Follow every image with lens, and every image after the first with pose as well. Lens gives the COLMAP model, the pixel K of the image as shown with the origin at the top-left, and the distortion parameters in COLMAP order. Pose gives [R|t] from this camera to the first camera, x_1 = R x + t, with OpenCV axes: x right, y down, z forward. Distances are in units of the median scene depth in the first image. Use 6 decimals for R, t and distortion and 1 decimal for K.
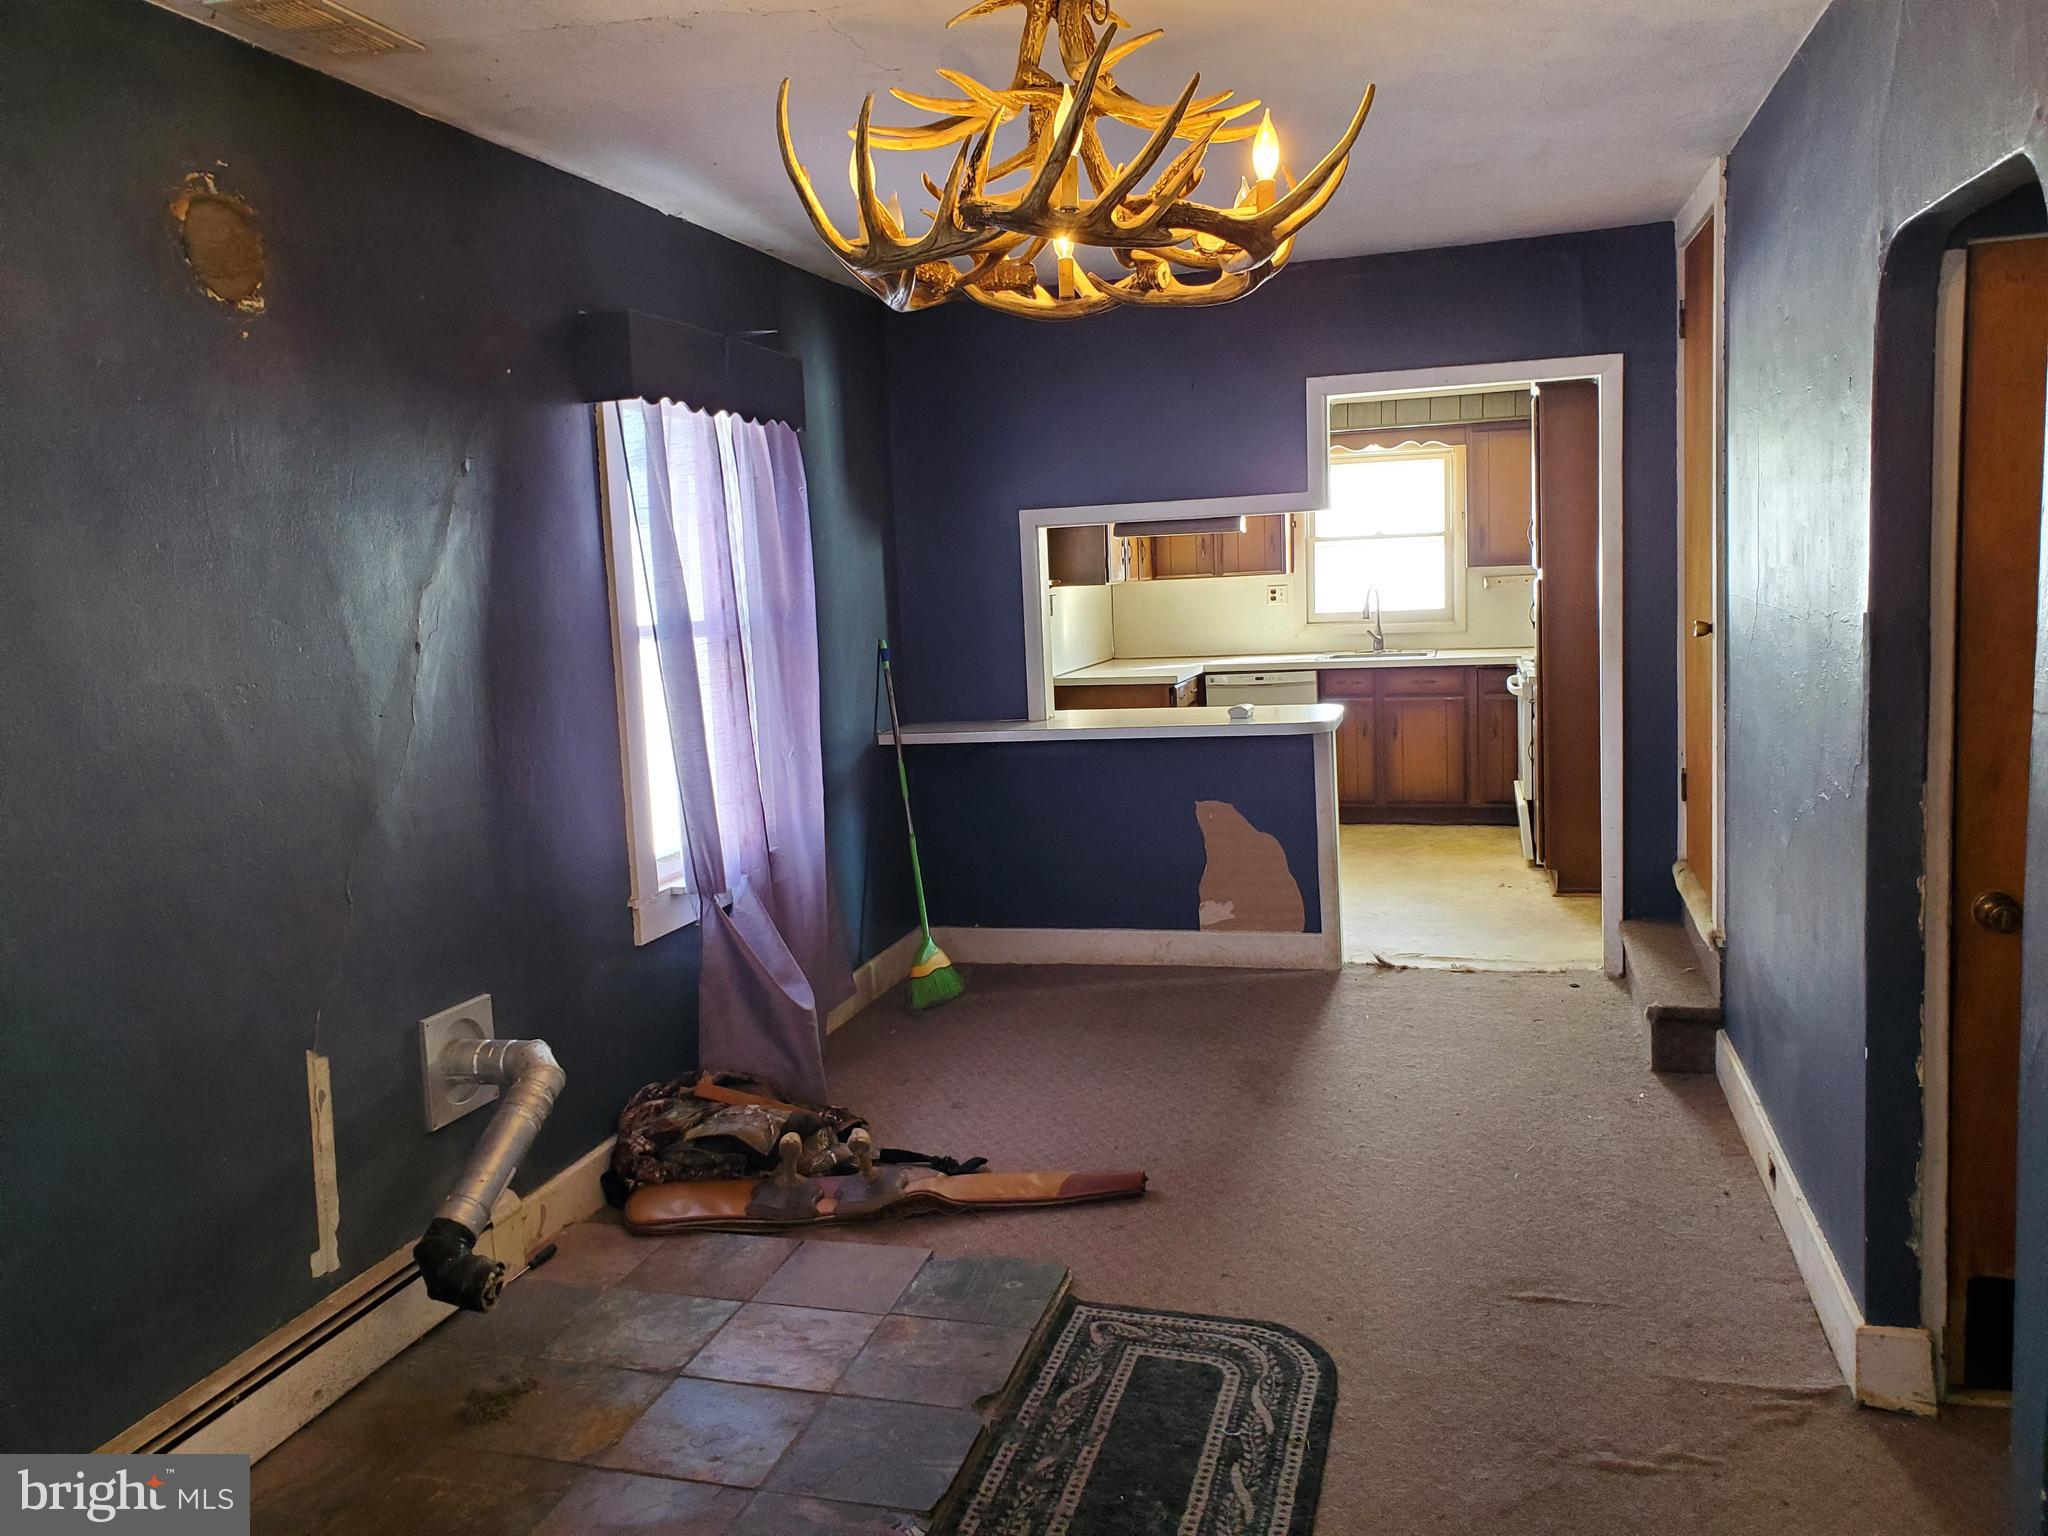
lens RADIAL K [[1536.2, 0, 1024.0], [0, 1536.2, 768.0], [0, 0, 1]] dist [0.075980, -0.002839]
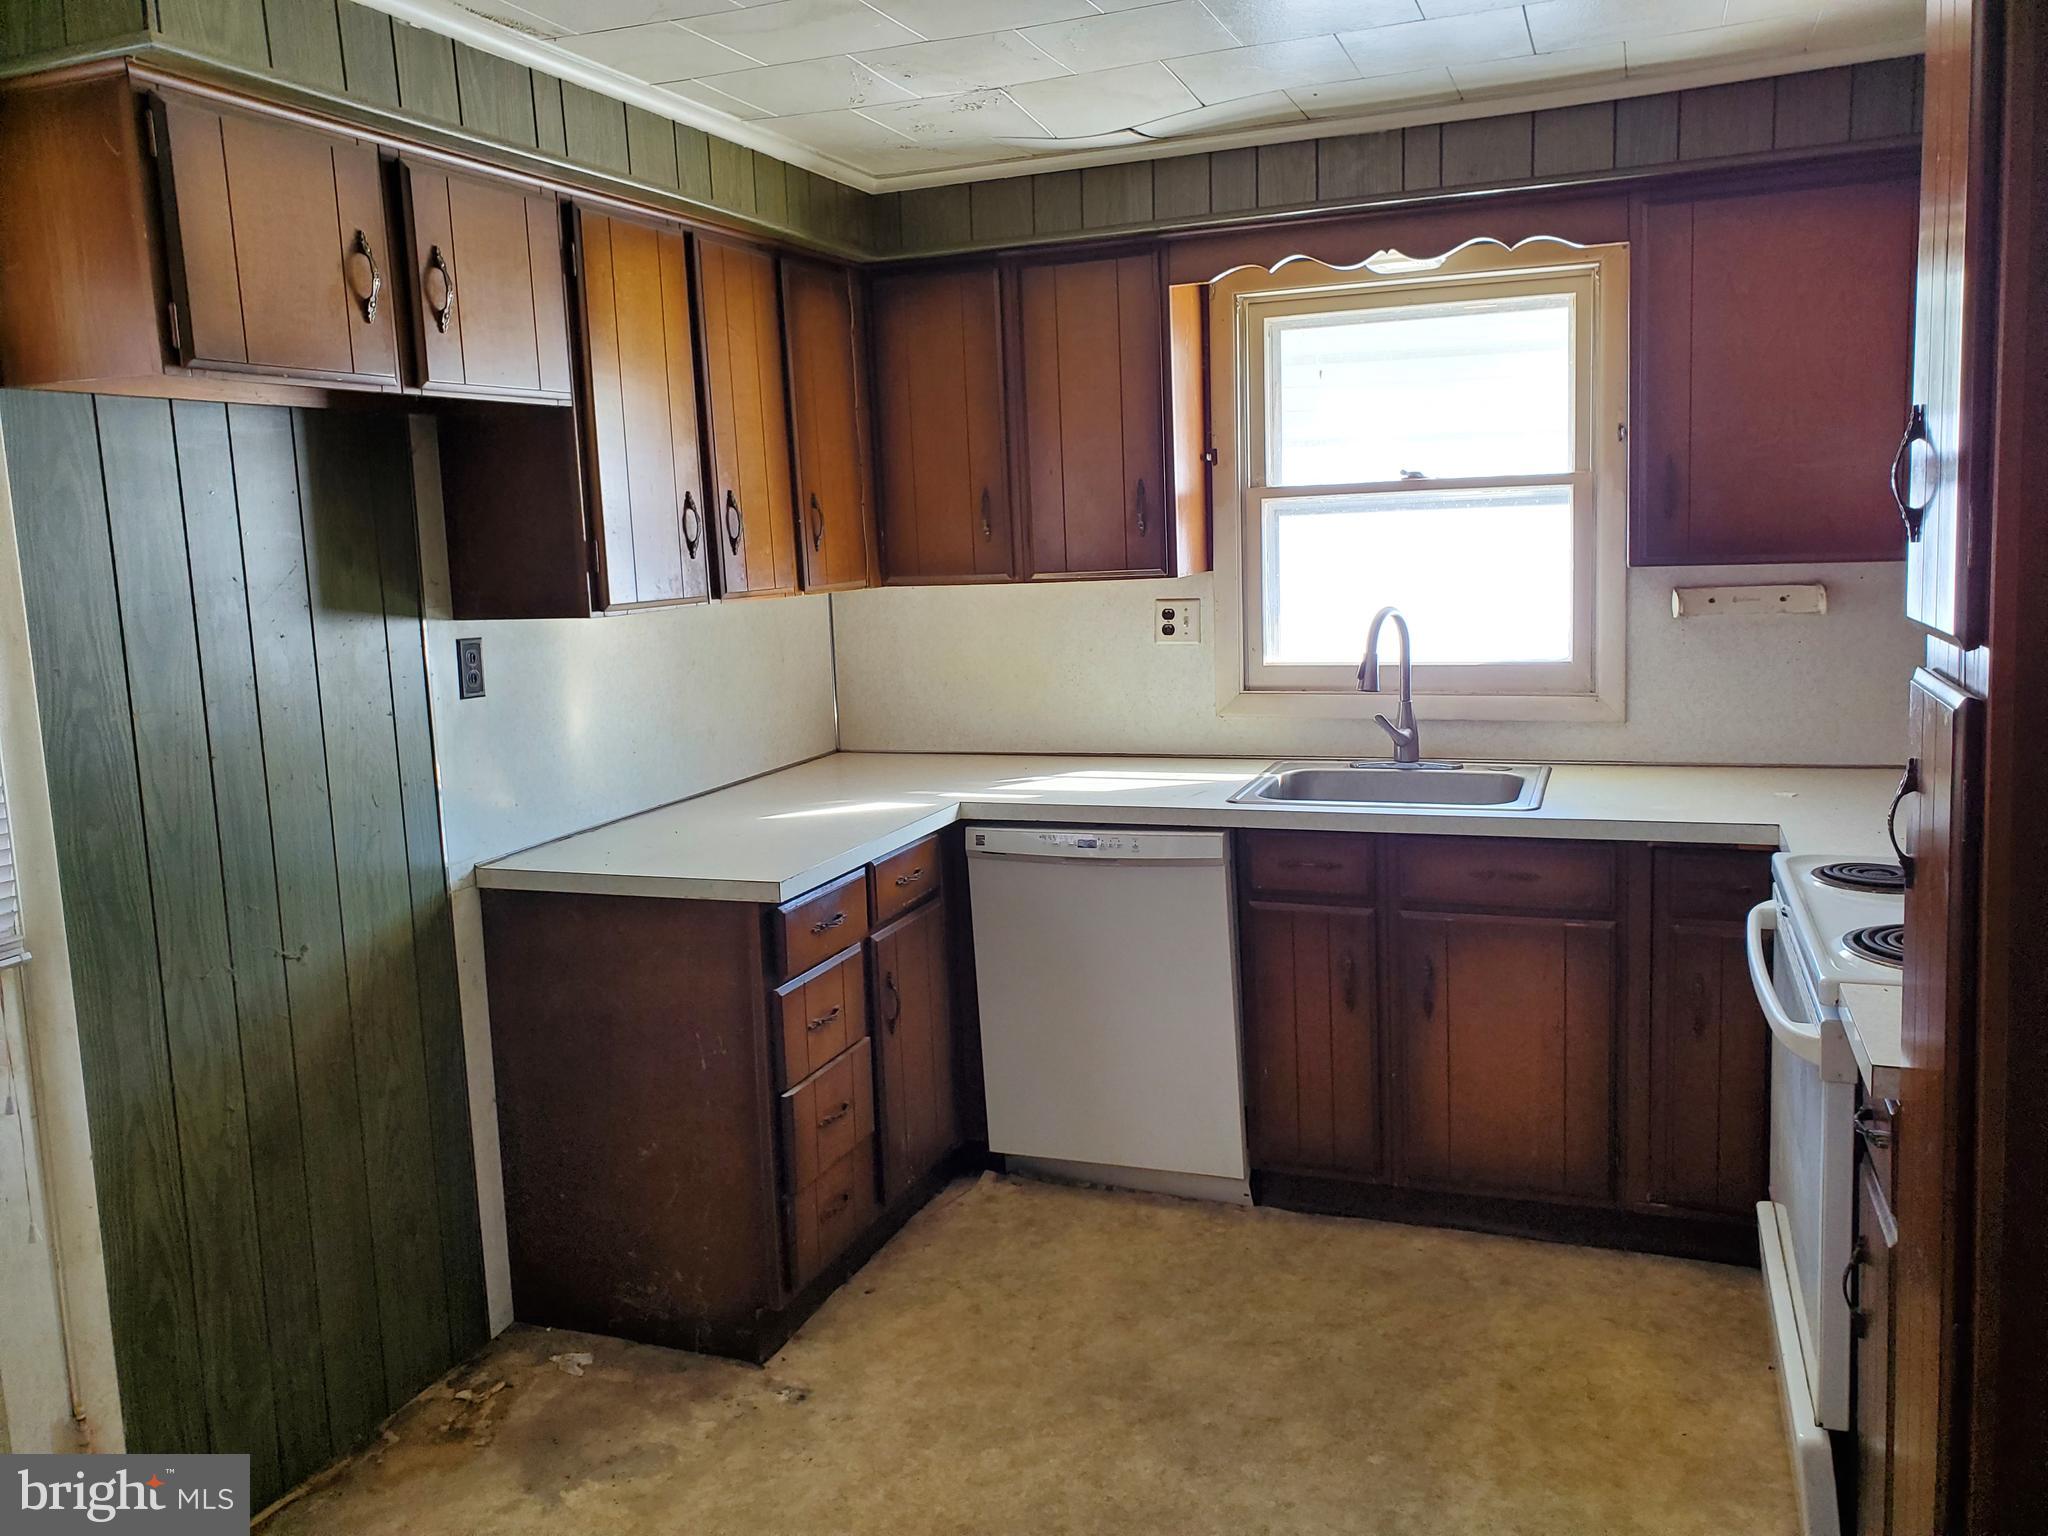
lens RADIAL K [[1570.1, 0, 1027.3], [0, 1570.1, 748.1], [0, 0, 1]] dist [0.050986, -0.186828]
pose [[0.995255, 0.014137, -0.096273, 0.176558], [-0.012882, 0.999824, 0.013637, -0.088148], [0.096449, -0.012332, 0.995262, 0.598410]]
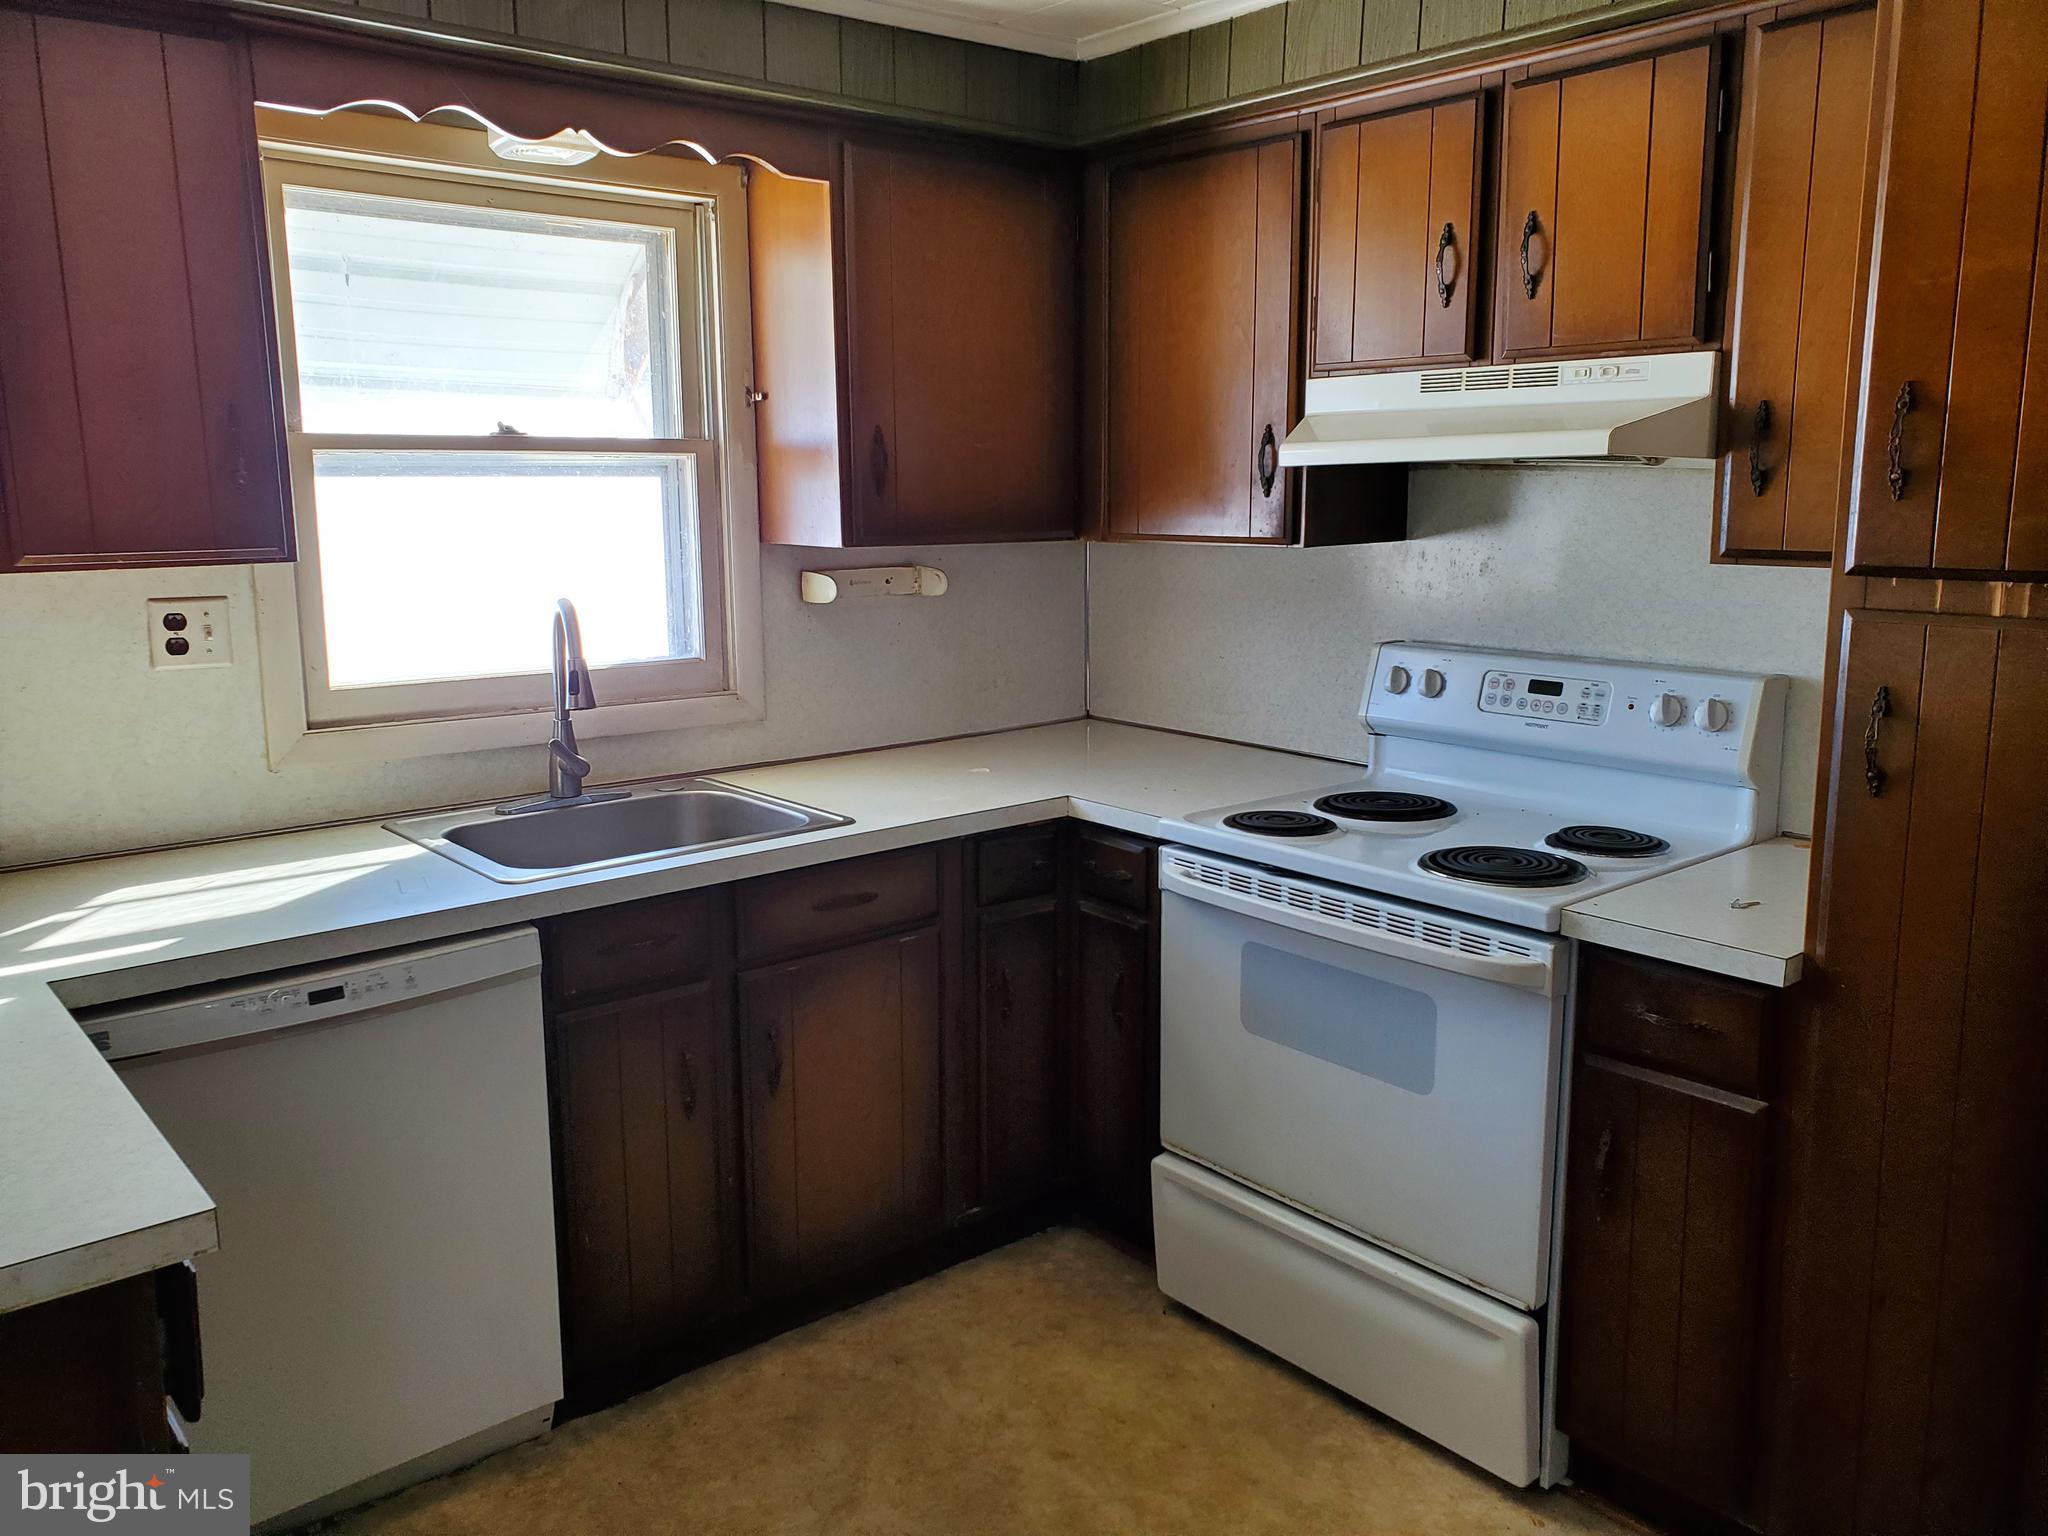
lens RADIAL K [[1550.7, 0, 1016.1], [0, 1550.7, 748.4], [0, 0, 1]] dist [-0.004878, -0.004446]
pose [[0.549928, -0.098832, 0.829344, 0.015061], [0.093880, 0.993996, 0.056203, -0.099803], [-0.829919, 0.046951, 0.555904, 0.773333]]
